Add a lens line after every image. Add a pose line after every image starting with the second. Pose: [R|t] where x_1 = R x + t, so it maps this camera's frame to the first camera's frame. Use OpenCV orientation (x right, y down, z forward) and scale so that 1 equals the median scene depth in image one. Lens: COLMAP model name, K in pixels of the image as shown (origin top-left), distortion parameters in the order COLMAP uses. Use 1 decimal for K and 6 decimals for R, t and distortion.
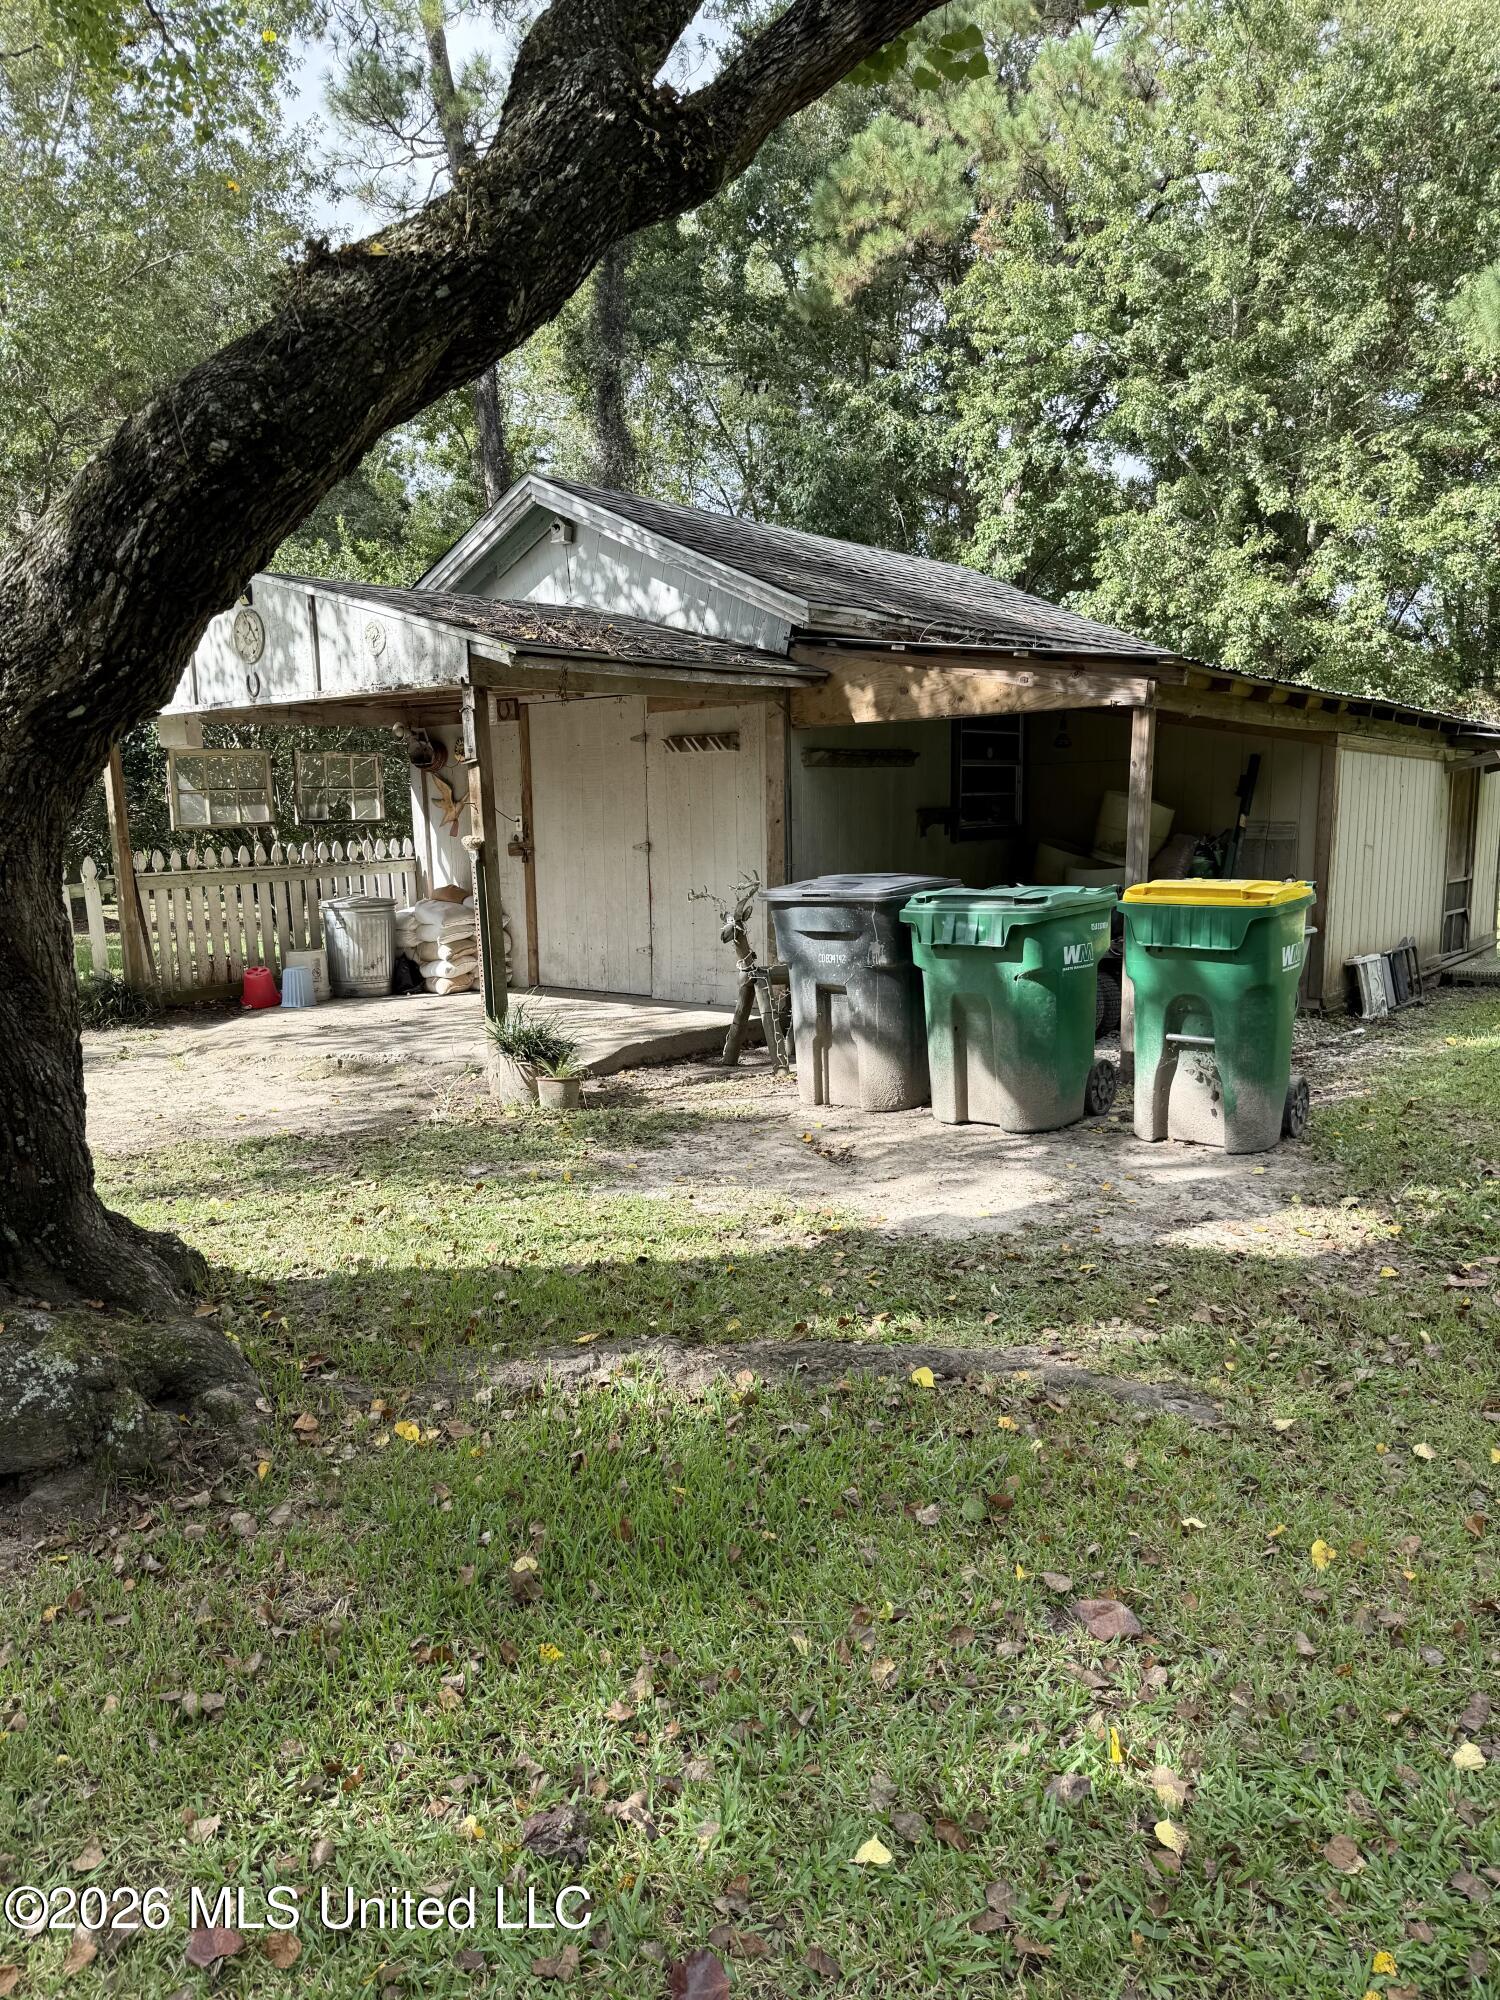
lens RADIAL K [[1400.9, 0, 746.0], [0, 1400.9, 1004.9], [0, 0, 1]] dist [0.063203, -0.090393]
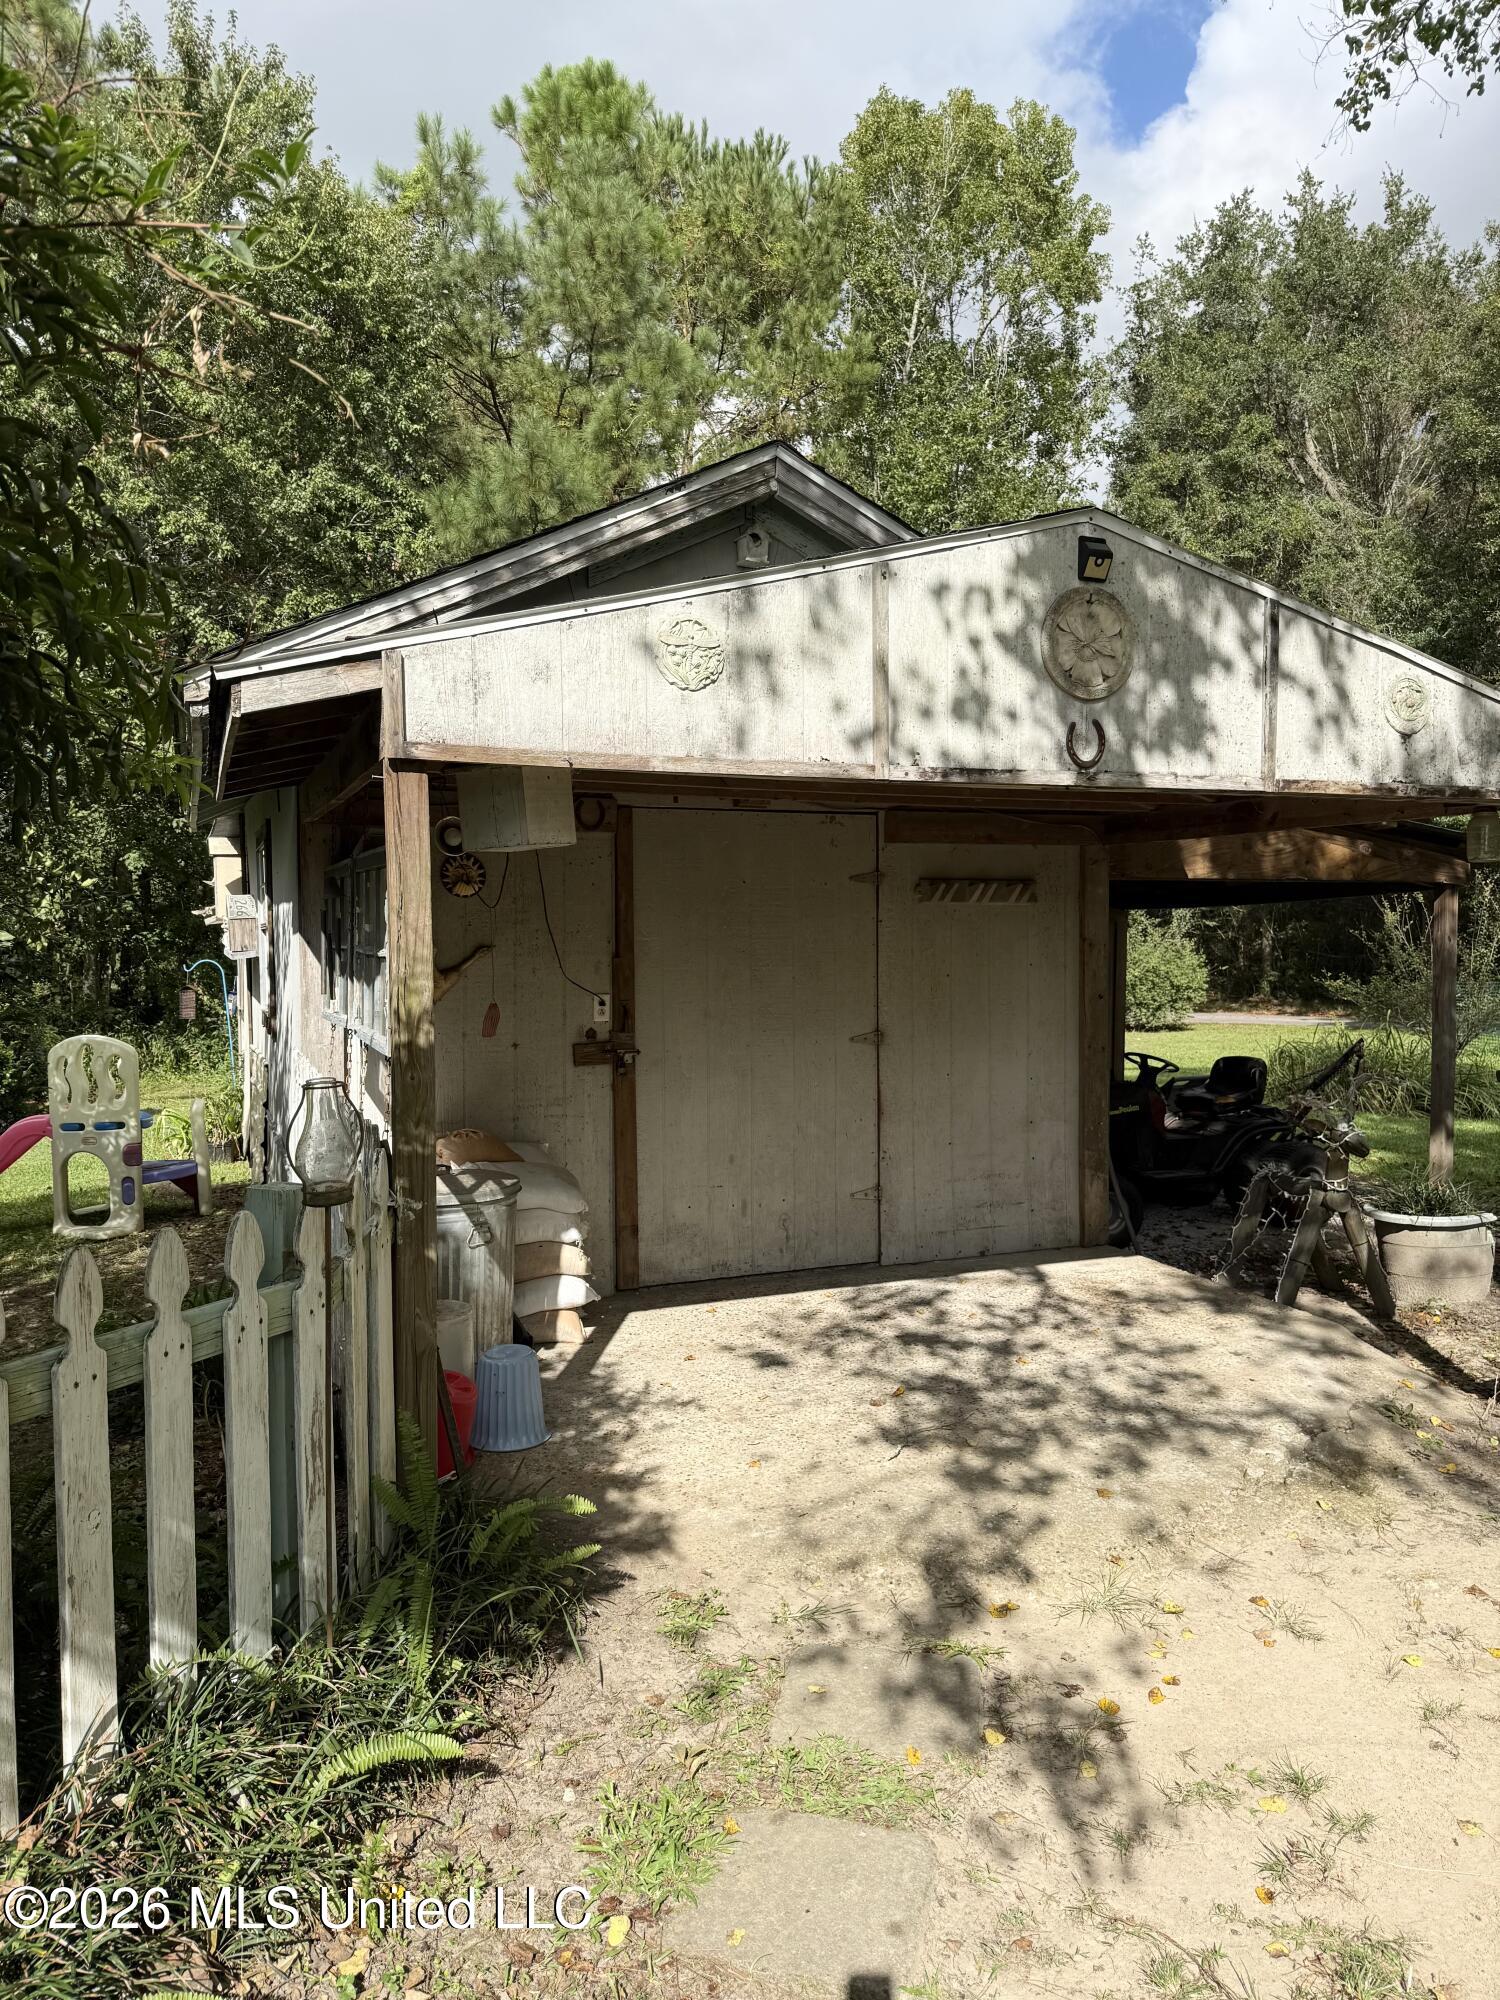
lens RADIAL K [[1400.9, 0, 748.0], [0, 1400.9, 998.3], [0, 0, 1]] dist [0.063203, -0.090393]
pose [[0.506529, -0.022481, 0.861930, -0.697396], [0.119484, 0.991845, -0.044347, -0.112079], [-0.853904, 0.125450, 0.505084, 0.734363]]
